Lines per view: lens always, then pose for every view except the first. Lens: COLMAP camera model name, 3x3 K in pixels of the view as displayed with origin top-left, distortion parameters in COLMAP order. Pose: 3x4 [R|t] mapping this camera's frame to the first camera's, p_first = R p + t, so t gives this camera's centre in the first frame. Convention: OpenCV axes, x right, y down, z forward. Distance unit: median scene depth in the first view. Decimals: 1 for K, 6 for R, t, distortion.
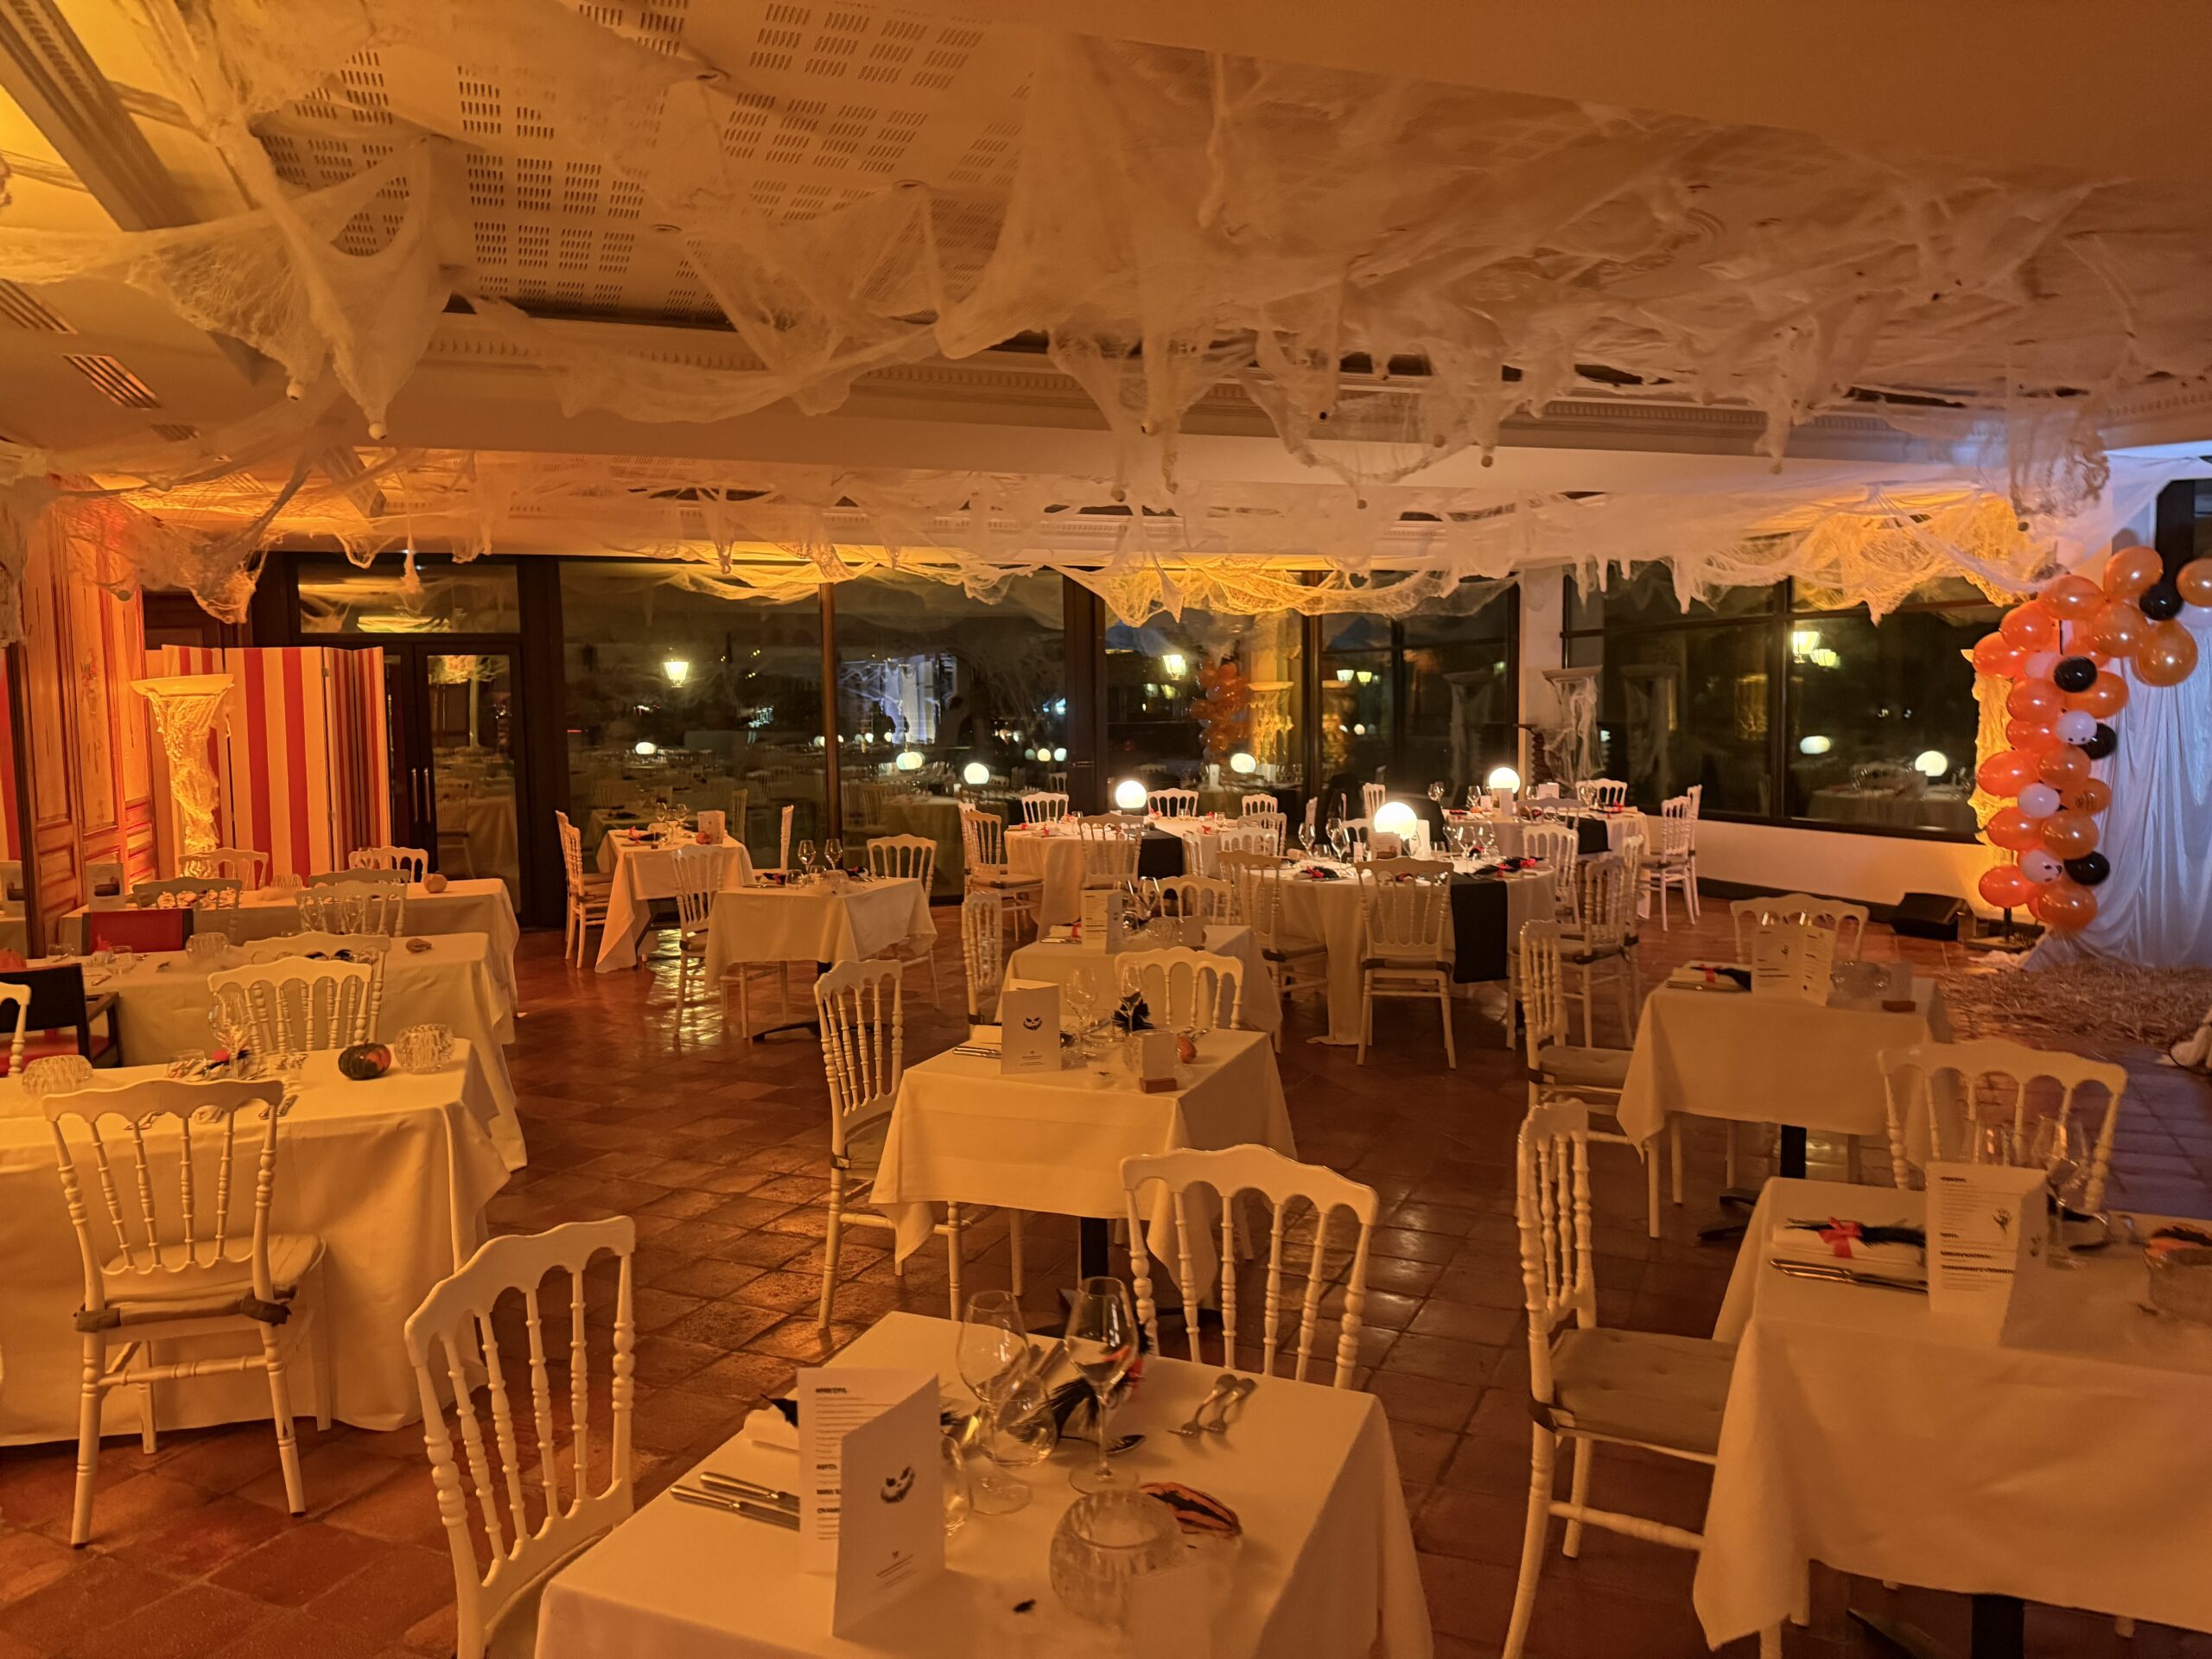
lens RADIAL K [[1547.6, 0, 1080.9], [0, 1547.6, 826.6], [0, 0, 1]] dist [0.226530, -0.000117]
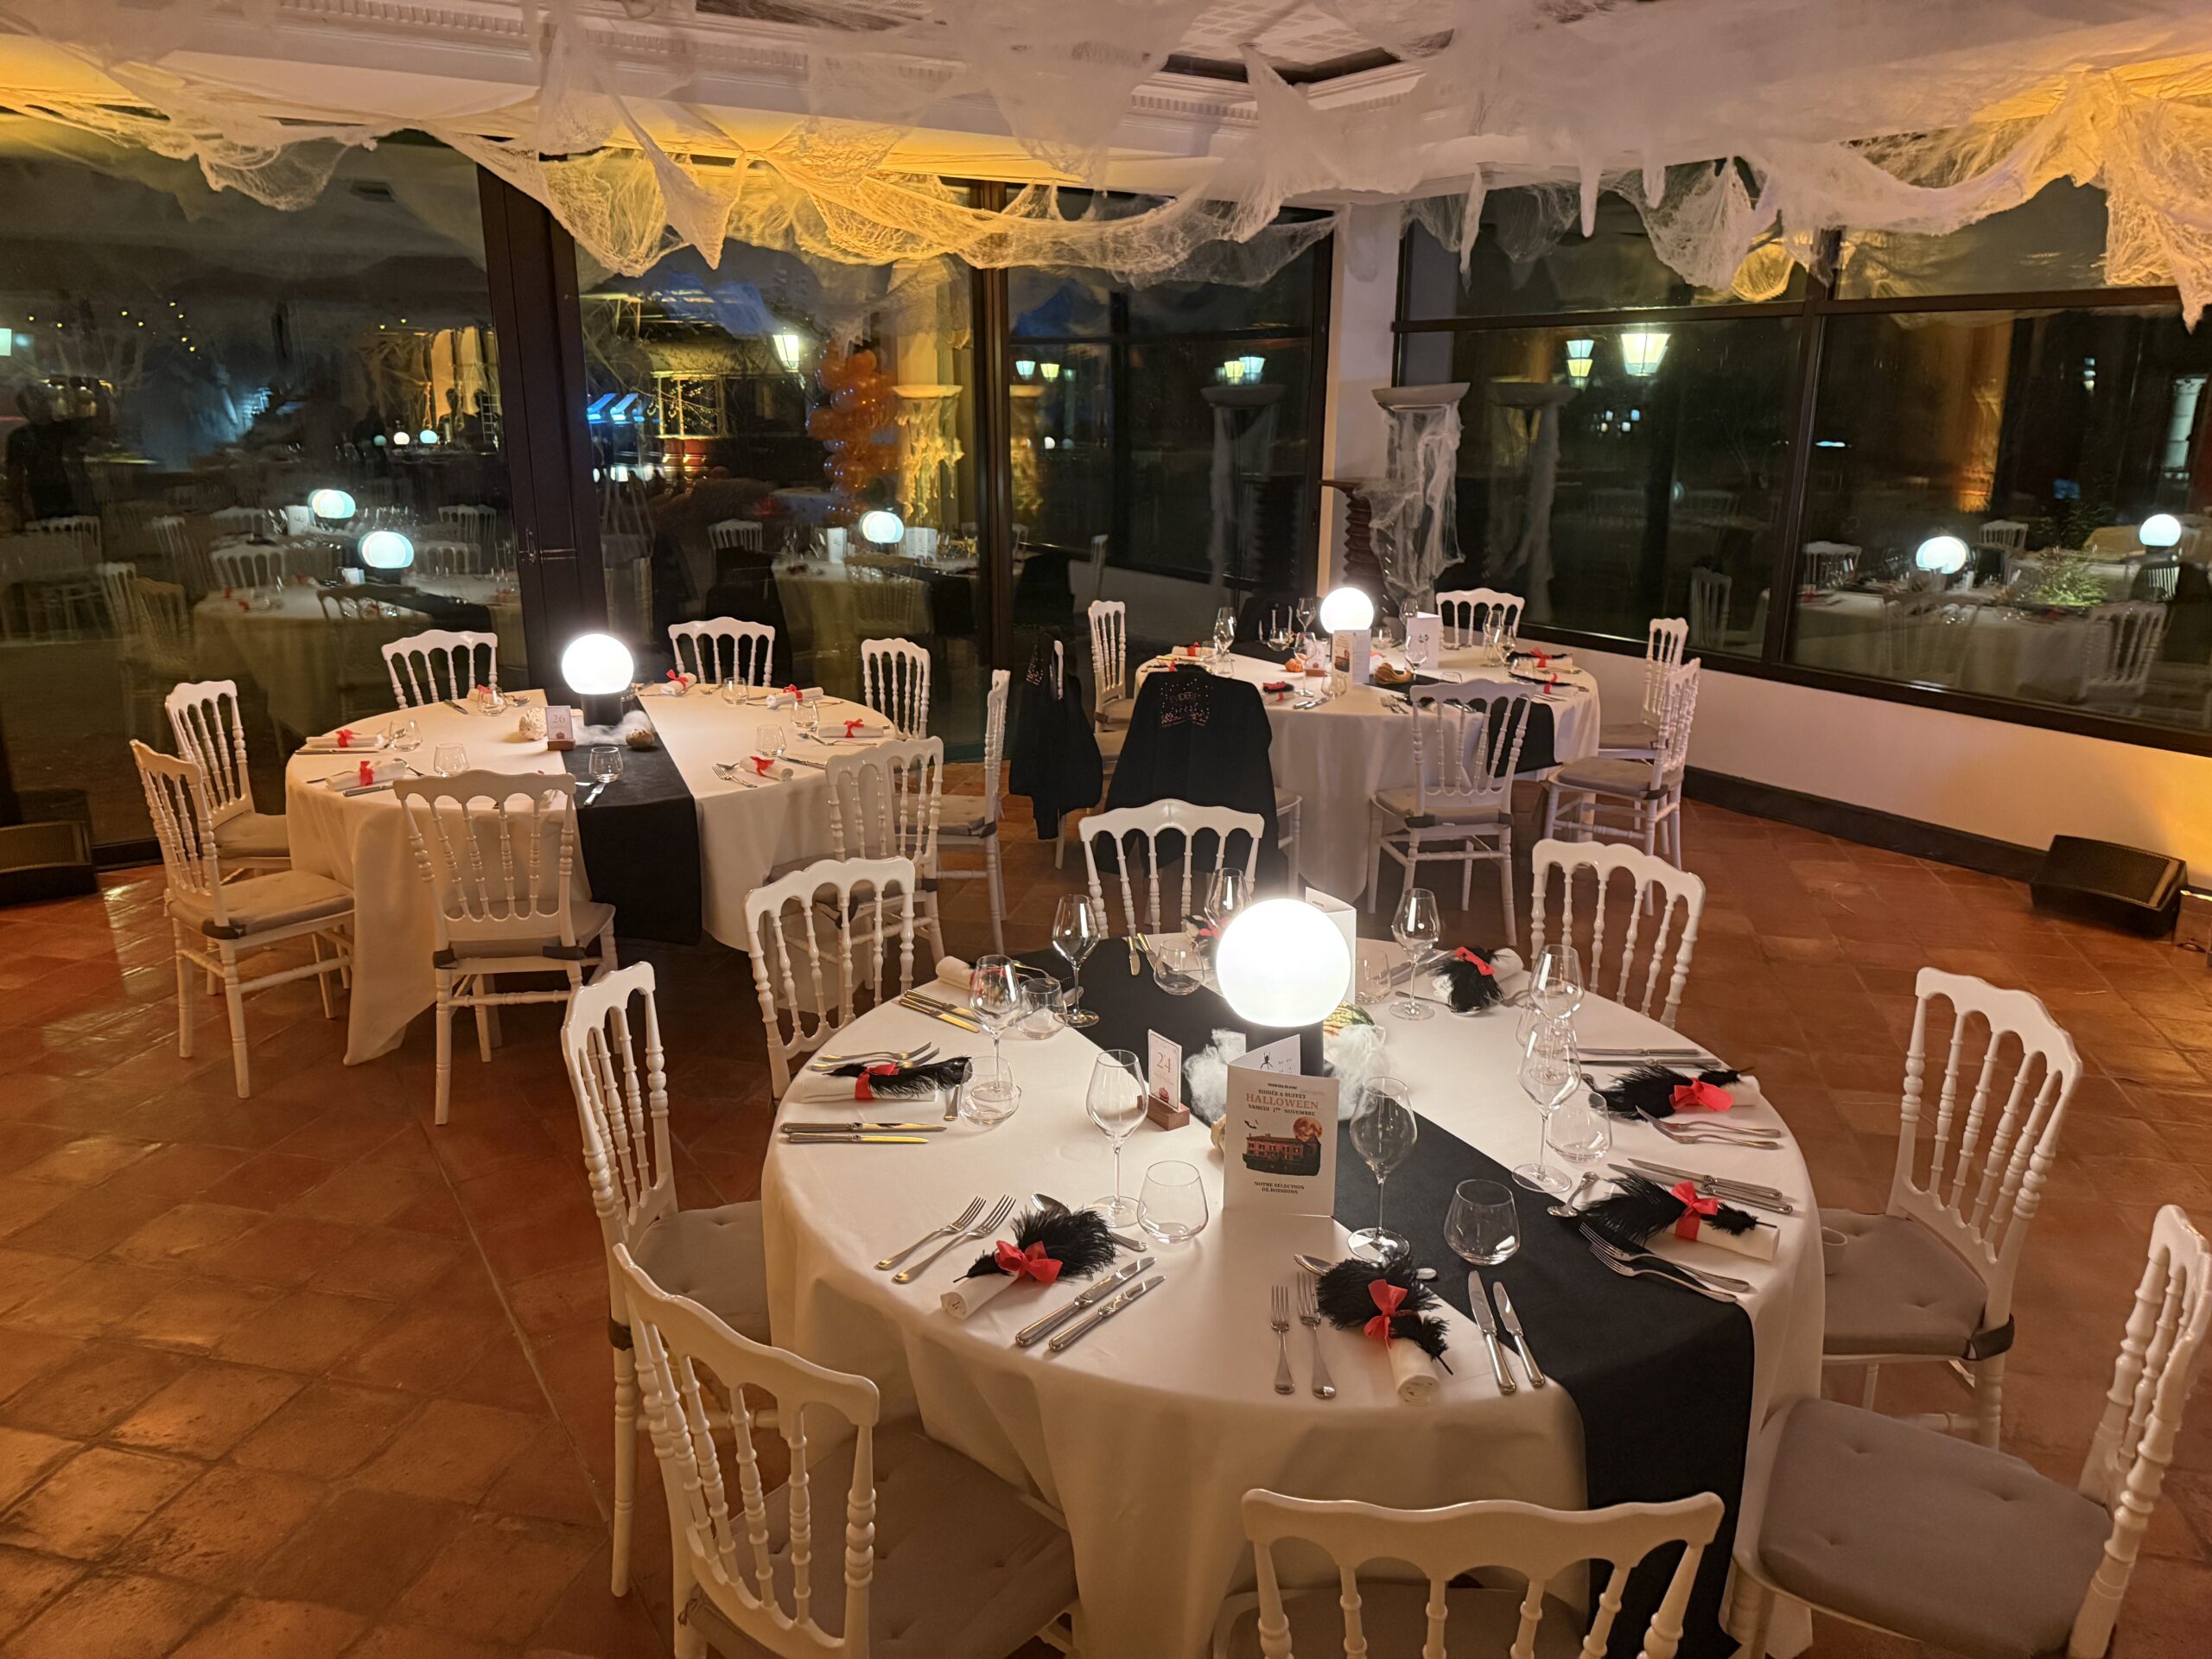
lens RADIAL K [[1525.5, 0, 1096.8], [0, 1525.5, 828.8], [0, 0, 1]] dist [0.093243, -0.134284]
pose [[0.976573, -0.038479, 0.211720, 0.062072], [-0.004480, 0.980033, 0.198784, -0.050884], [-0.215141, -0.195076, 0.956901, 0.431981]]
